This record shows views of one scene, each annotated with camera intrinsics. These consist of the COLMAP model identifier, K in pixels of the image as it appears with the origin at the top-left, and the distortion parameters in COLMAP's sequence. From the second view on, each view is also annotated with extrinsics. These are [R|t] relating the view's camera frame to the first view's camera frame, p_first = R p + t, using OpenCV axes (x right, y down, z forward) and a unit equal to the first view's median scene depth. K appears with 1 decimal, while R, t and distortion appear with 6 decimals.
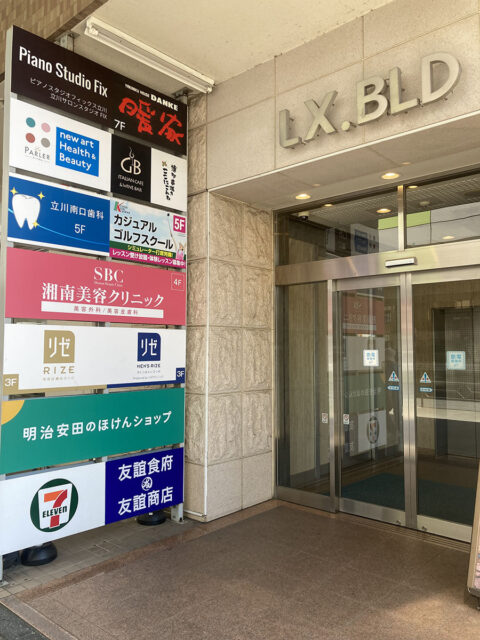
lens RADIAL K [[522.3, 0, 239.6], [0, 522.3, 319.5], [0, 0, 1]] dist [0.043358, -0.043885]
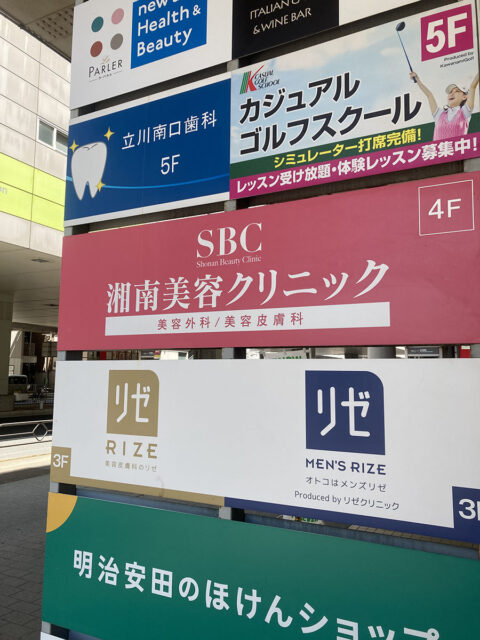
lens RADIAL K [[522.3, 0, 240.1], [0, 522.3, 317.4], [0, 0, 1]] dist [0.043358, -0.043885]
pose [[0.249443, -0.108134, -0.962333, 0.169050], [0.042045, 0.994018, -0.100796, 0.023710], [0.967476, -0.015319, 0.252498, 0.899289]]
